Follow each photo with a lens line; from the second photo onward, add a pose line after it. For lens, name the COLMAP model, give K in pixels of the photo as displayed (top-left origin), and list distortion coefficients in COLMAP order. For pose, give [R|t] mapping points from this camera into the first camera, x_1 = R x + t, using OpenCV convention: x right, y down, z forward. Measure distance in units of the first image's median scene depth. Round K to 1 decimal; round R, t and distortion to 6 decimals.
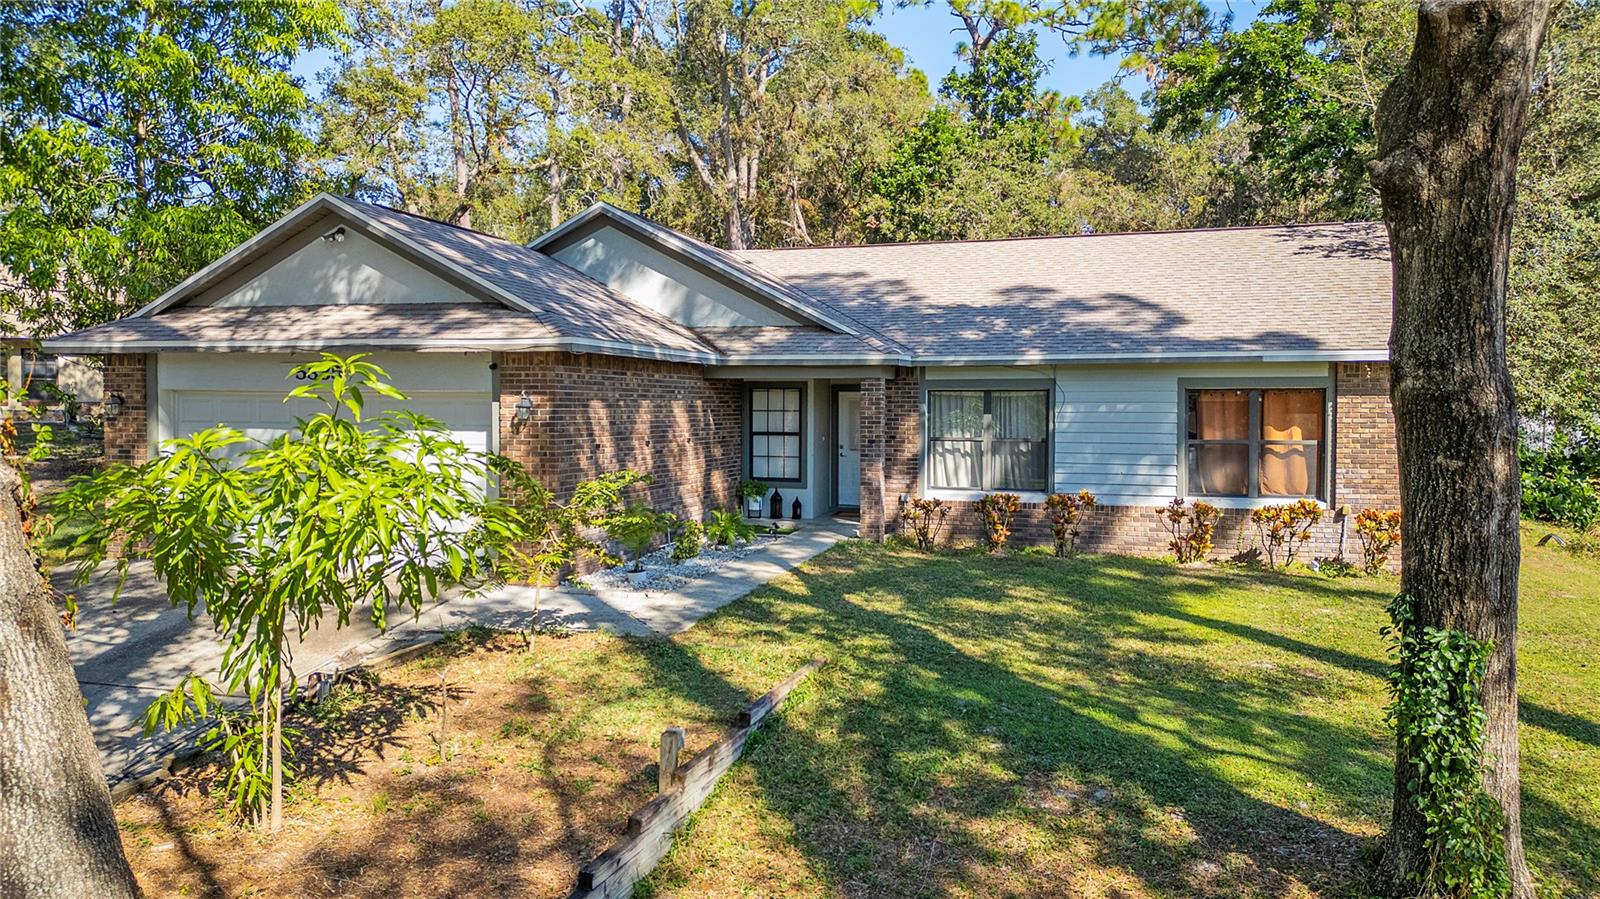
lens RADIAL K [[1109.6, 0, 801.5], [0, 1109.6, 447.0], [0, 0, 1]] dist [0.042062, -0.021015]
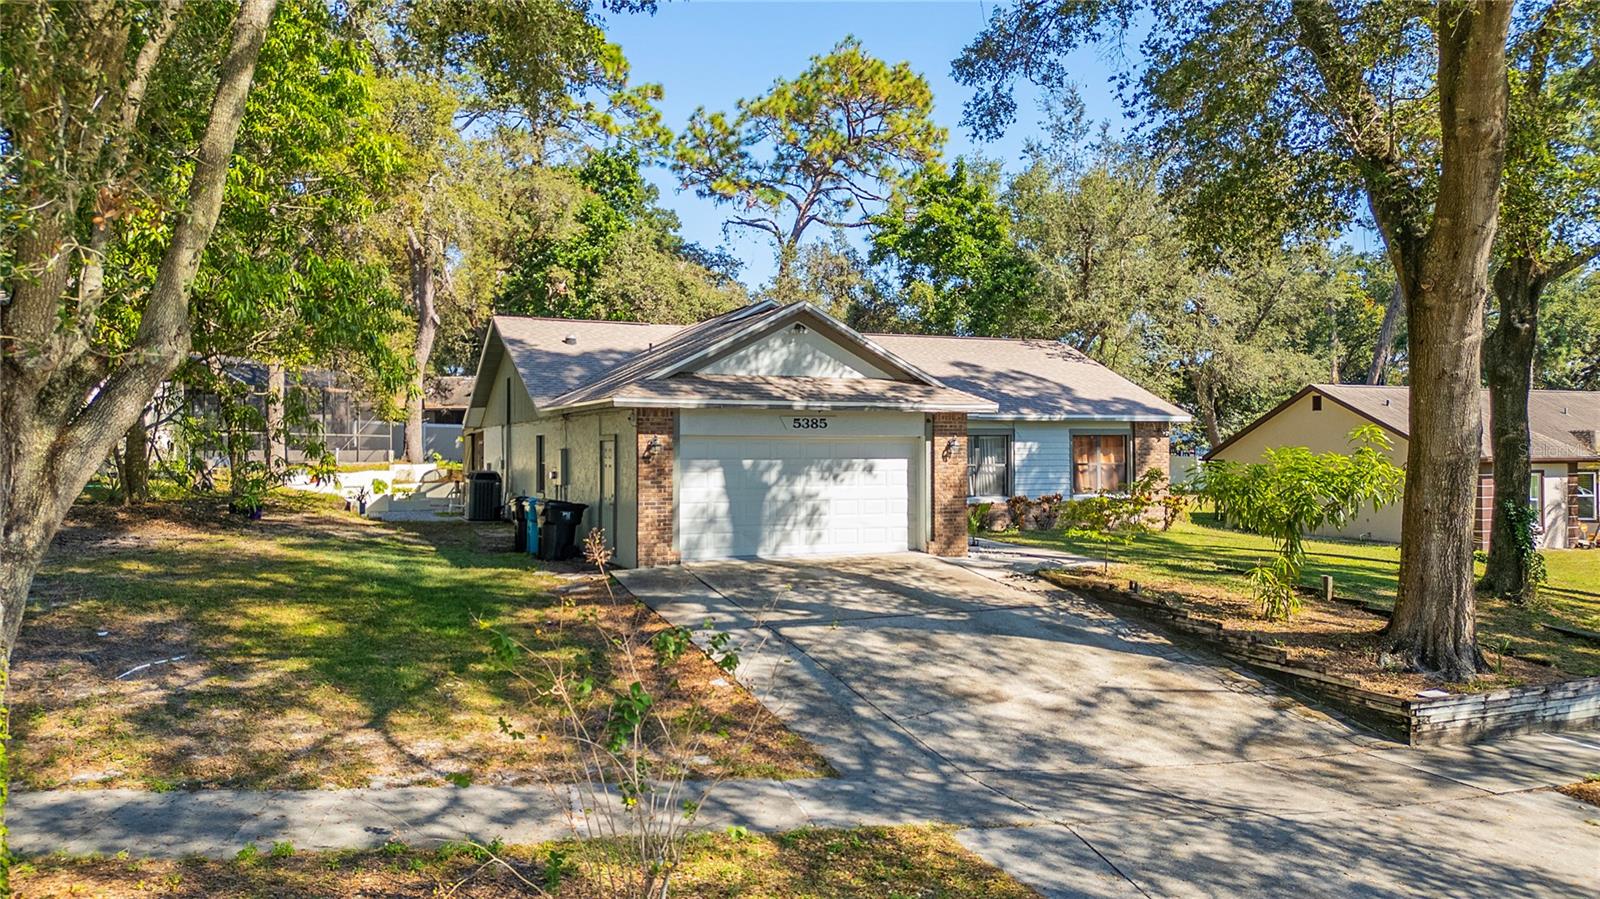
lens RADIAL K [[1109.6, 0, 801.6], [0, 1109.6, 448.8], [0, 0, 1]] dist [0.042062, -0.021015]
pose [[0.766124, -0.007225, 0.642652, -1.337074], [0.031688, 0.999145, -0.026544, 0.004865], [-0.641911, 0.040701, 0.765699, -0.106117]]
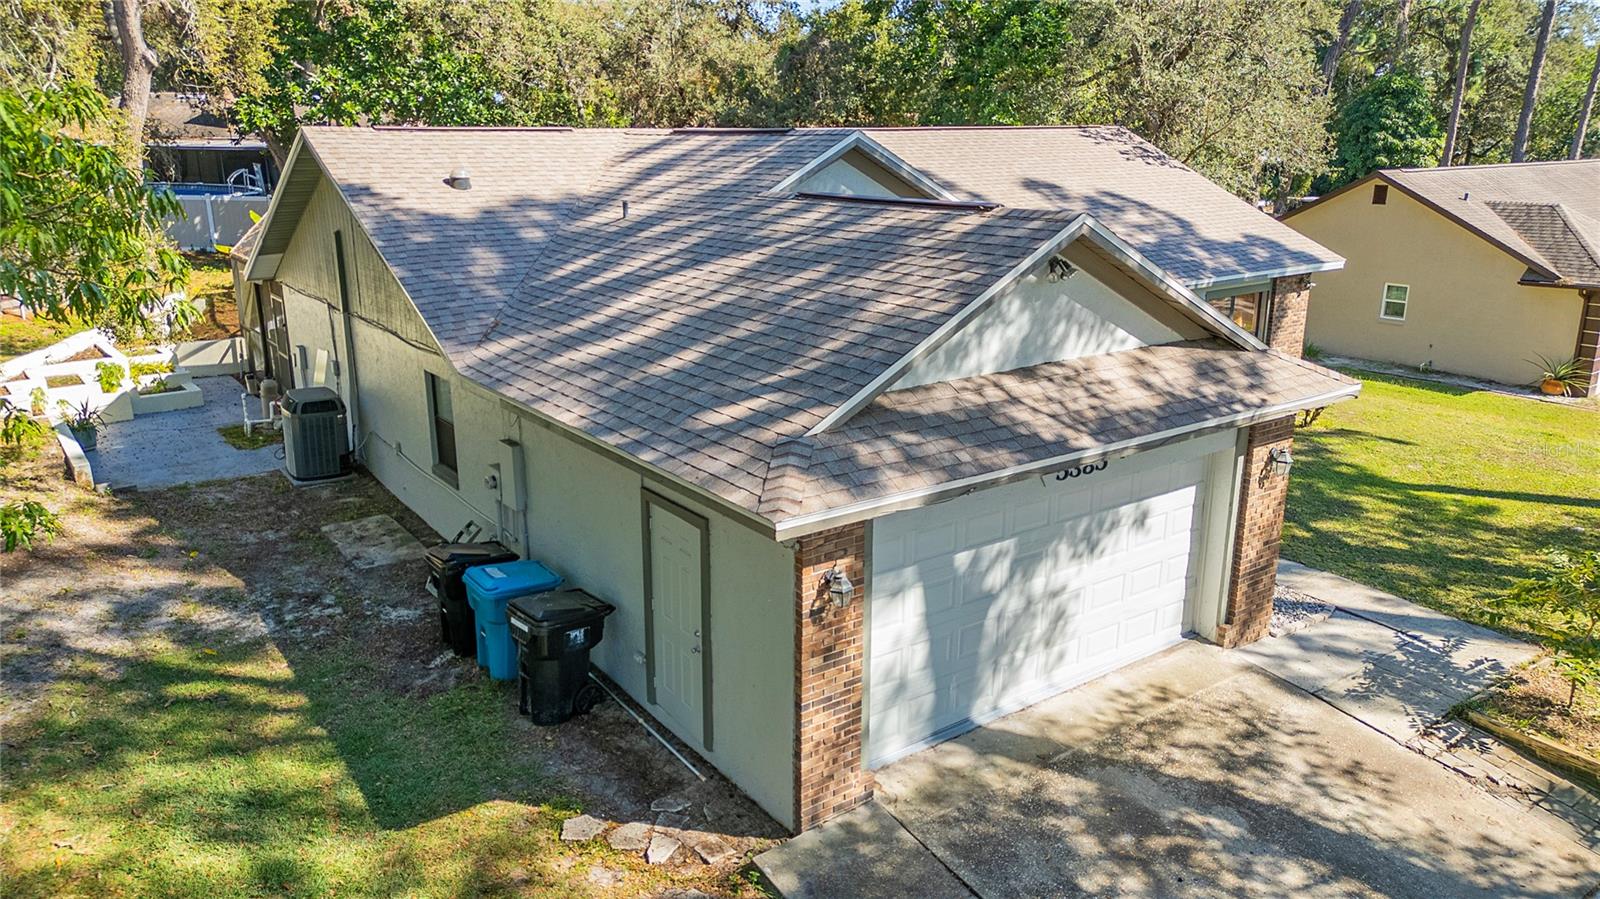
lens RADIAL K [[1109.6, 0, 794.9], [0, 1109.6, 453.5], [0, 0, 1]] dist [0.042062, -0.021015]
pose [[0.626441, -0.222094, 0.747159, -1.061903], [0.033785, 0.965384, 0.258635, -0.261971], [-0.778737, -0.136777, 0.612259, 0.671662]]
